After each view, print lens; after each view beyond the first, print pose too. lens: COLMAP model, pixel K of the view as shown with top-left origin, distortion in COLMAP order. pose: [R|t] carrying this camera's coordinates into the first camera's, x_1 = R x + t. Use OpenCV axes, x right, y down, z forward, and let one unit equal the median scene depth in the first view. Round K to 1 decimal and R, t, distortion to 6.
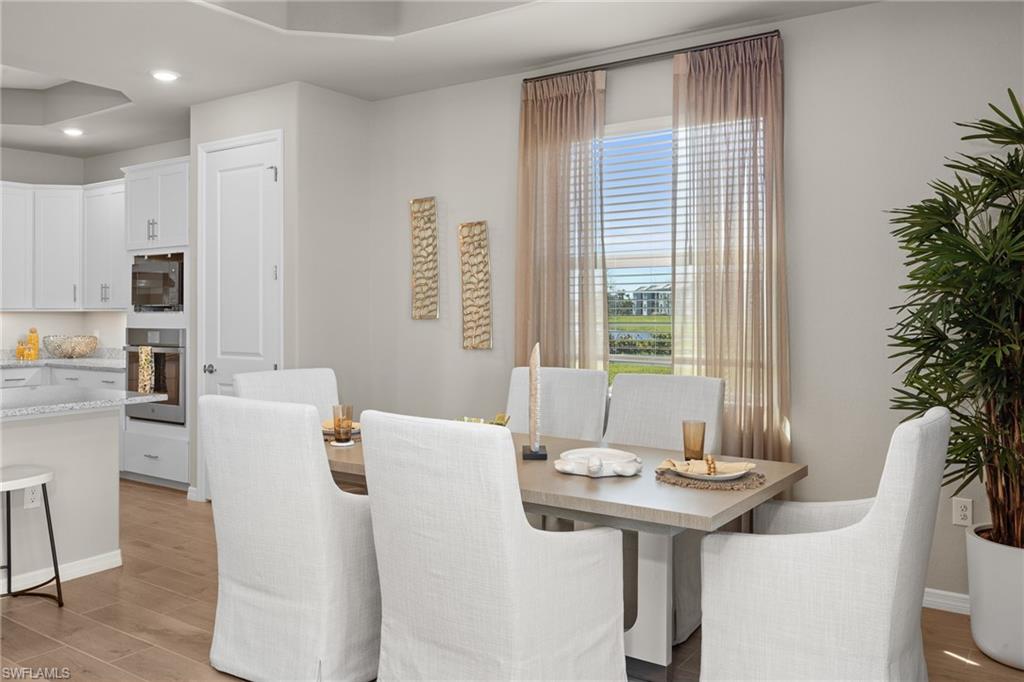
lens RADIAL K [[826.5, 0, 505.6], [0, 826.5, 297.2], [0, 0, 1]] dist [-0.003854, -0.000346]
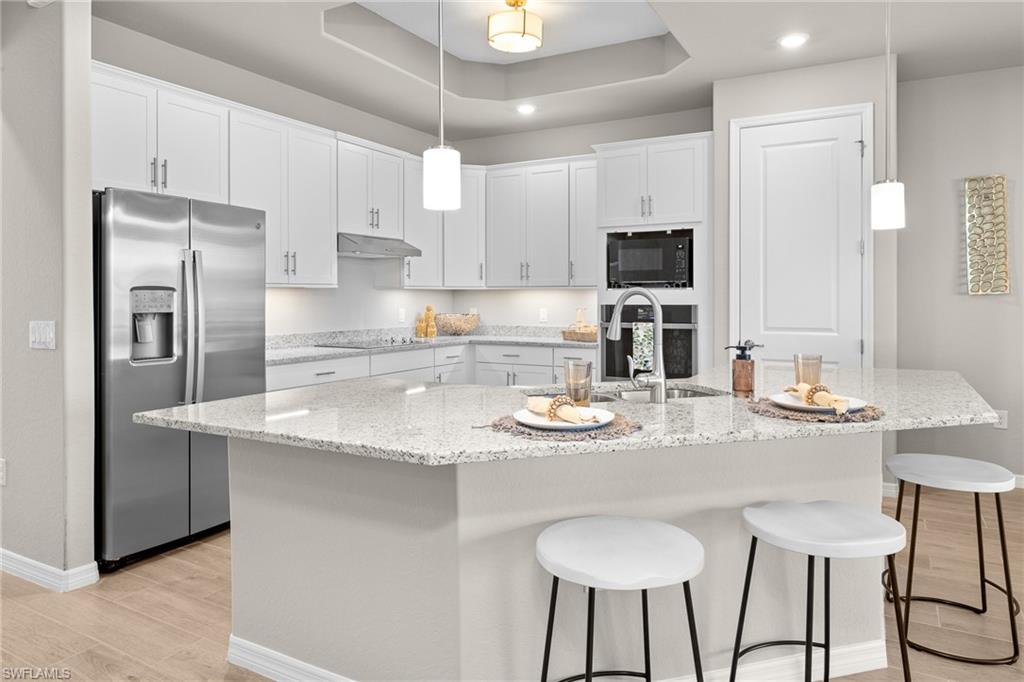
lens RADIAL K [[669.7, 0, 510.2], [0, 669.7, 298.1], [0, 0, 1]] dist [-0.017622, 0.004231]
pose [[0.994820, 0.000470, 0.101647, -0.694020], [-0.002291, 0.999839, 0.017797, 0.015944], [-0.101622, -0.017938, 0.994661, 0.213872]]
